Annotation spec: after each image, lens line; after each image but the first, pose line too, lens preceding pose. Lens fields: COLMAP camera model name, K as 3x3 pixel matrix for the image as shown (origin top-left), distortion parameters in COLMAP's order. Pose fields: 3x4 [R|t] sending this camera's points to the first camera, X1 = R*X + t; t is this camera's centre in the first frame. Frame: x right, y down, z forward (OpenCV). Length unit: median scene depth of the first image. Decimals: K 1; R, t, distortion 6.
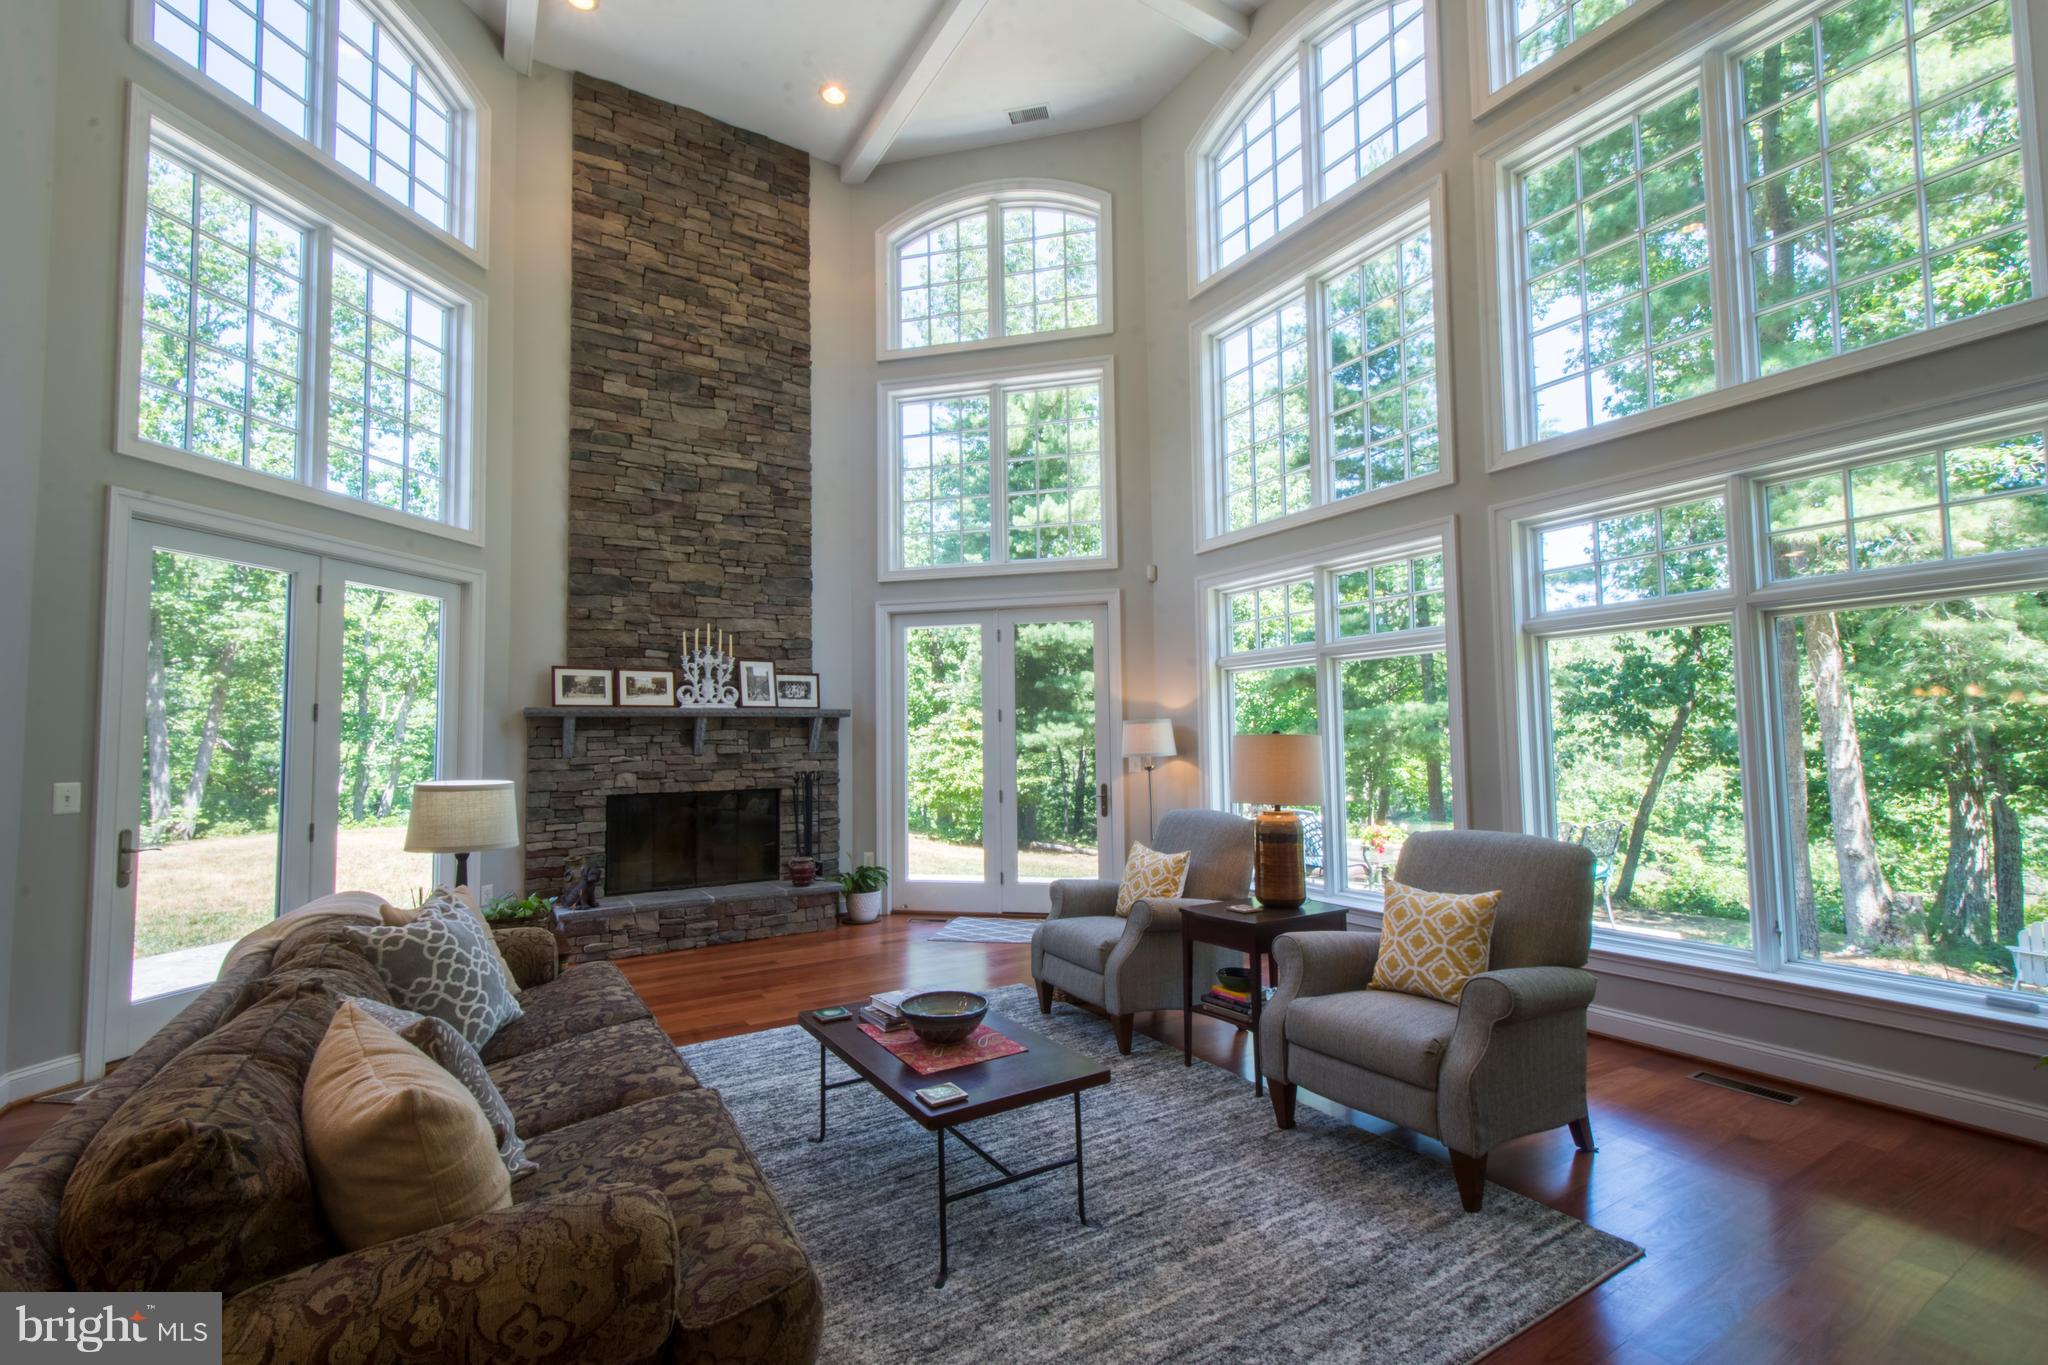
lens RADIAL K [[892.3, 0, 1017.3], [0, 892.3, 690.4], [0, 0, 1]] dist [0.012283, -0.000771]
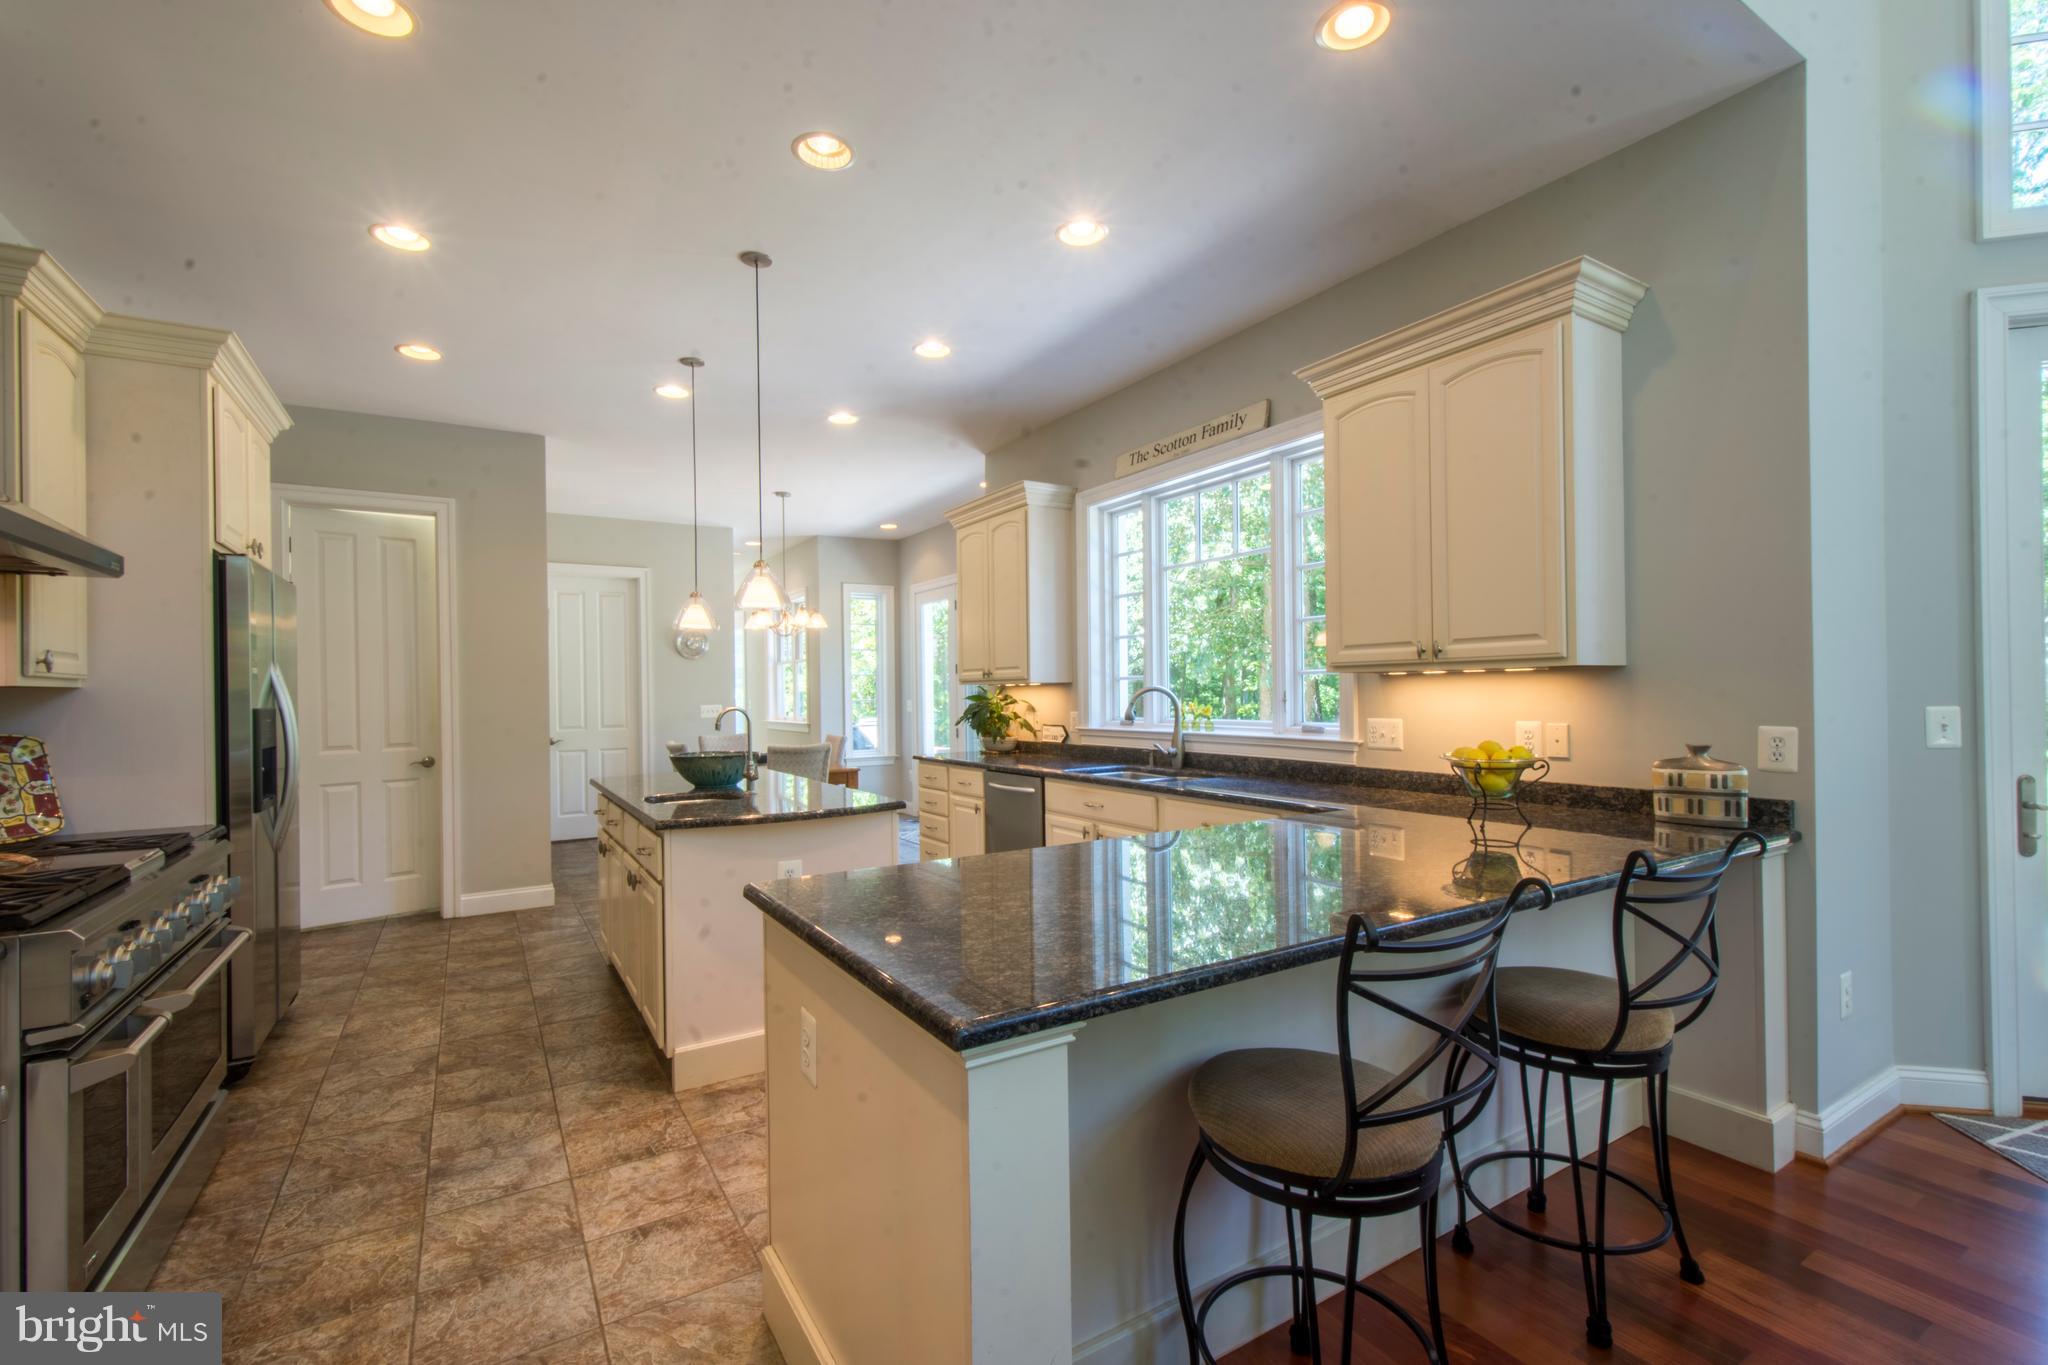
lens RADIAL K [[892.3, 0, 1017.3], [0, 892.3, 690.4], [0, 0, 1]] dist [0.012283, -0.000771]
pose [[-0.008850, 0.012440, -0.999883, -0.170205], [0.073879, 0.997198, 0.011752, 0.013746], [0.997228, -0.073767, -0.009744, 0.140246]]
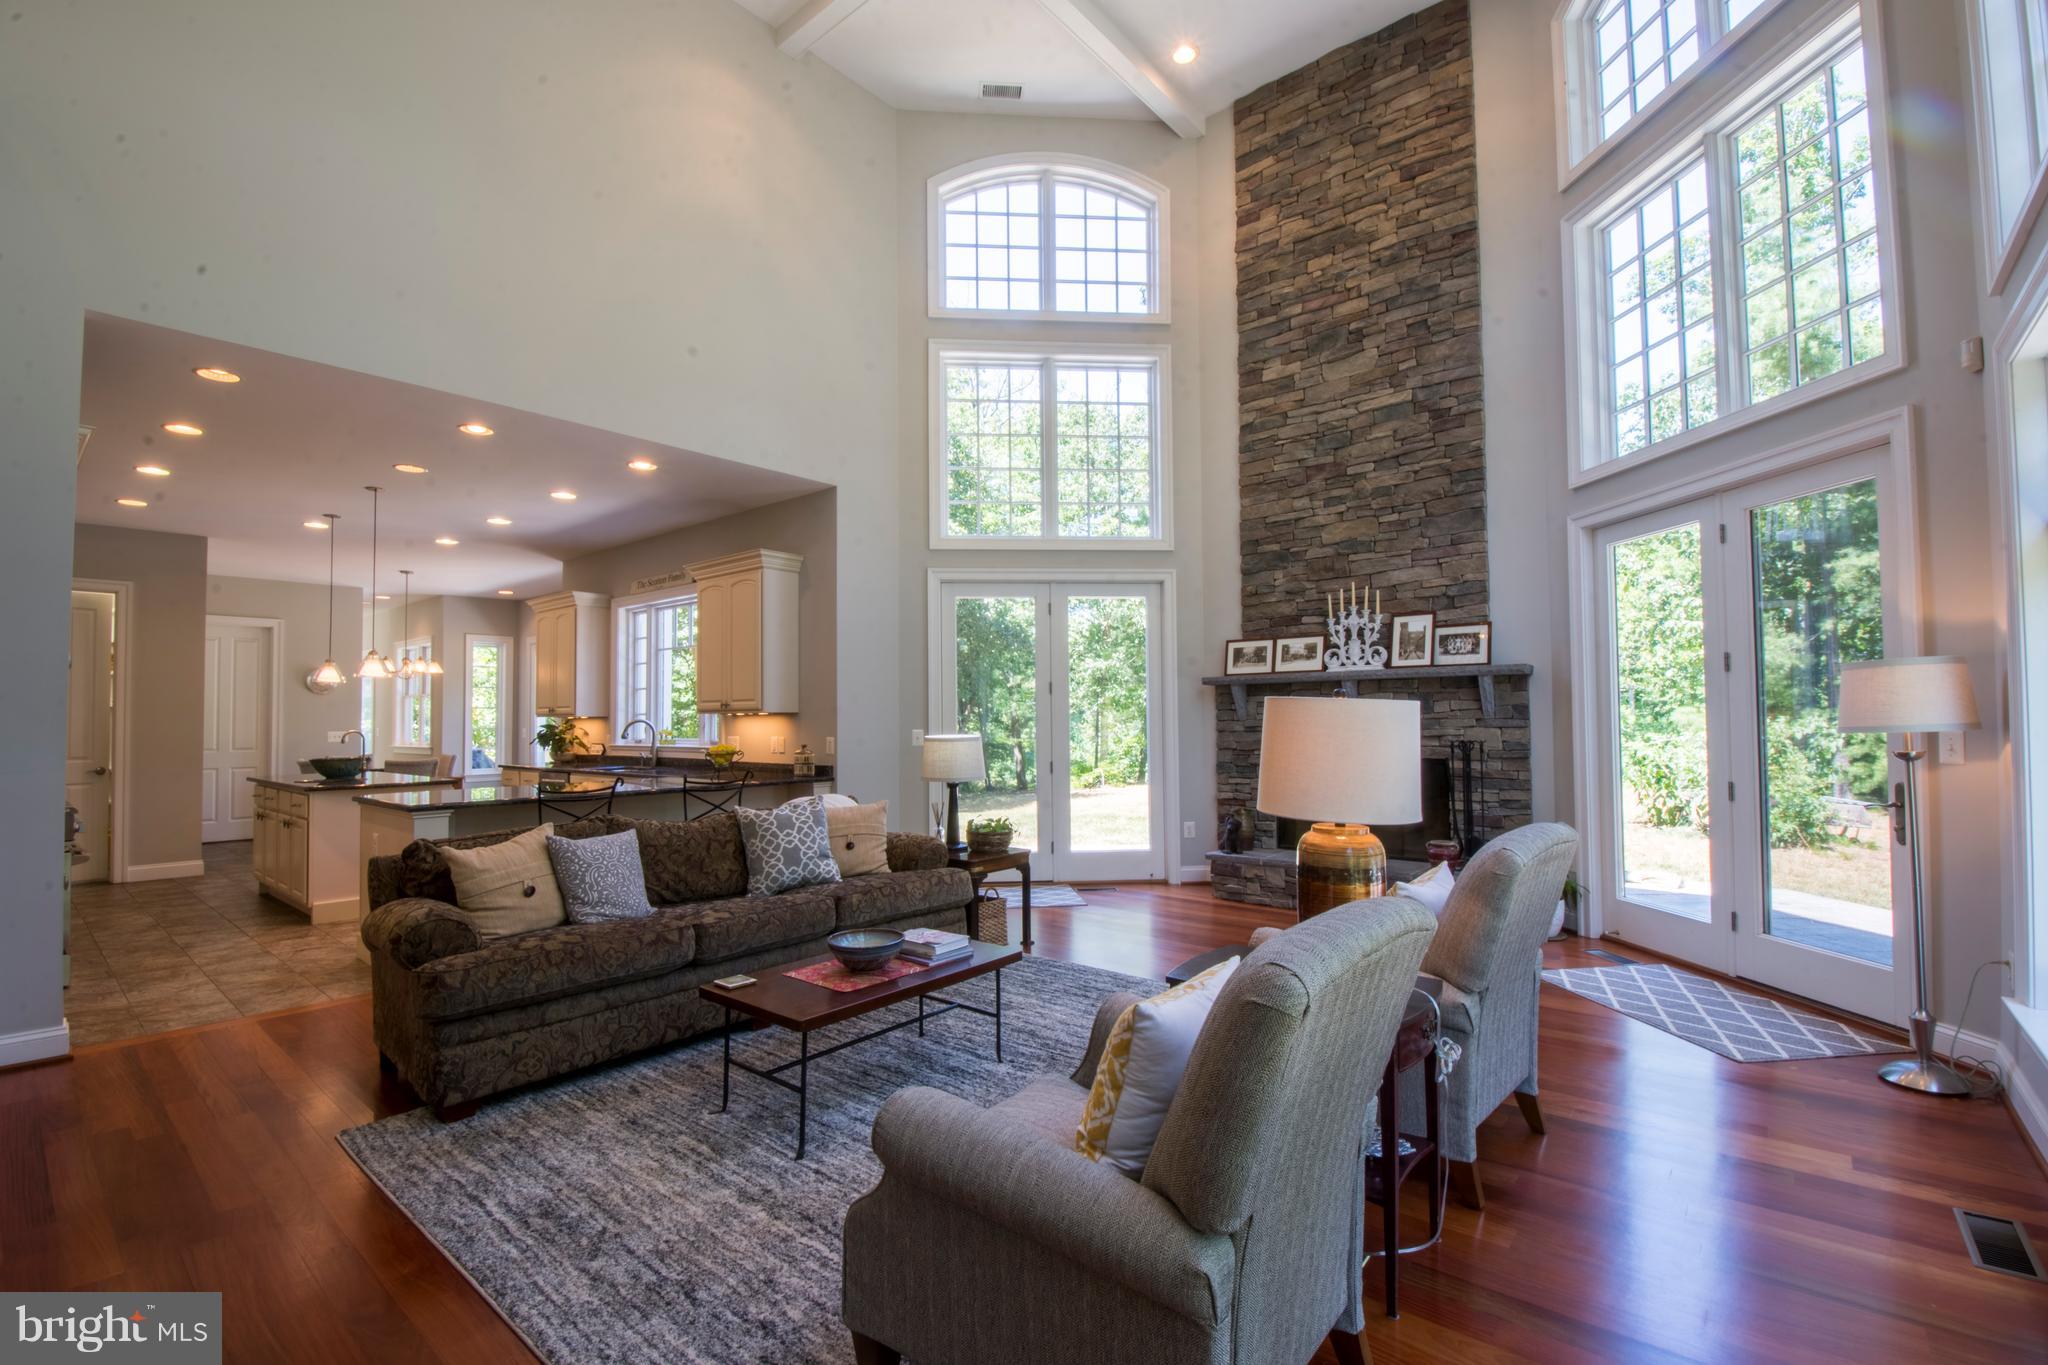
lens RADIAL K [[898.6, 0, 1017.3], [0, 898.6, 689.9], [0, 0, 1]] dist [0.022905, -0.026998]
pose [[0.302038, -0.020137, -0.953083, 0.462656], [0.061169, 0.998126, -0.001704, 0.019683], [0.951331, -0.057785, 0.302704, 0.361404]]
